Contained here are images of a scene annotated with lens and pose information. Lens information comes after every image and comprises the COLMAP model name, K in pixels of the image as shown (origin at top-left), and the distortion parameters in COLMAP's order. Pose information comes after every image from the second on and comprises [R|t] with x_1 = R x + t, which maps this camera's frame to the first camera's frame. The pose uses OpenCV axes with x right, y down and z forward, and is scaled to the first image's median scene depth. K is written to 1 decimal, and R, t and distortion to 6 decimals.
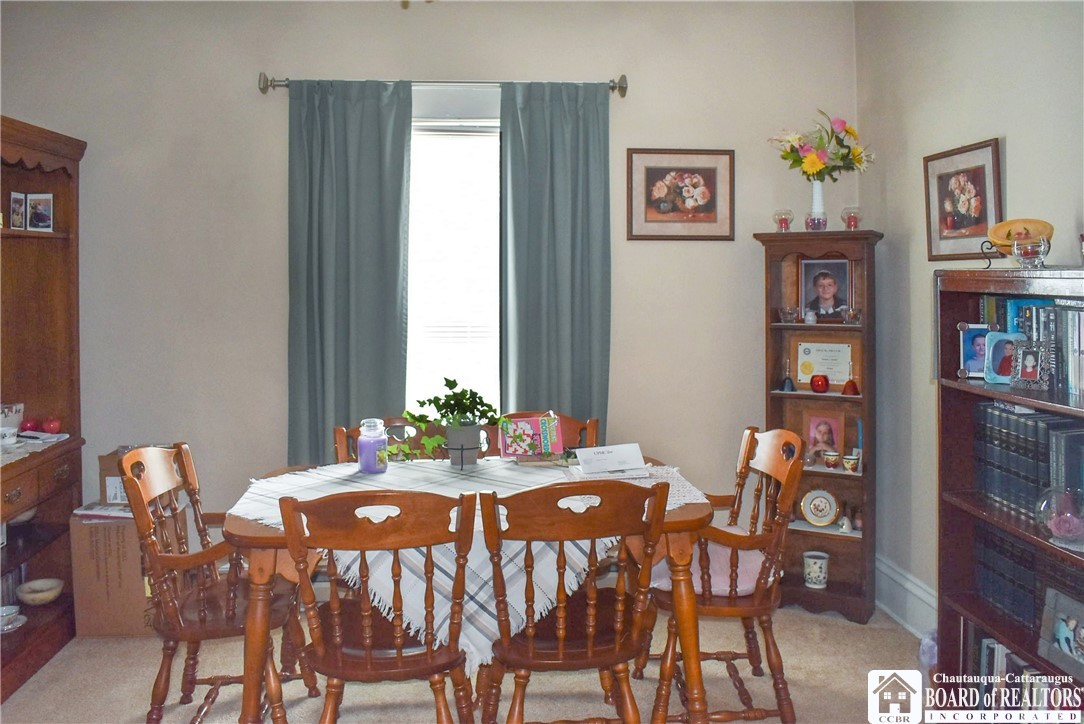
lens RADIAL K [[933.3, 0, 542.0], [0, 933.3, 362.0], [0, 0, 1]] dist [-0.066213, -0.004114]
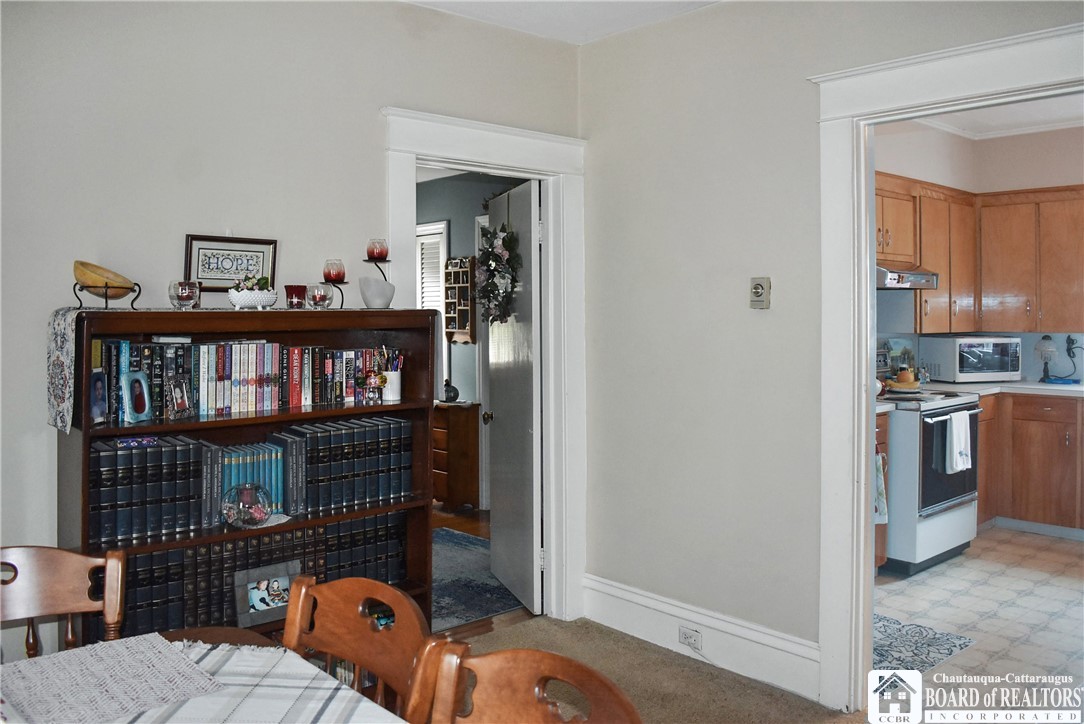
lens RADIAL K [[933.3, 0, 542.0], [0, 933.3, 362.0], [0, 0, 1]] dist [-0.066213, -0.004114]
pose [[-0.590855, -0.044916, 0.805527, -0.647539], [0.079755, 0.990306, 0.113720, -0.133617], [-0.802826, 0.131437, -0.581545, 1.315949]]
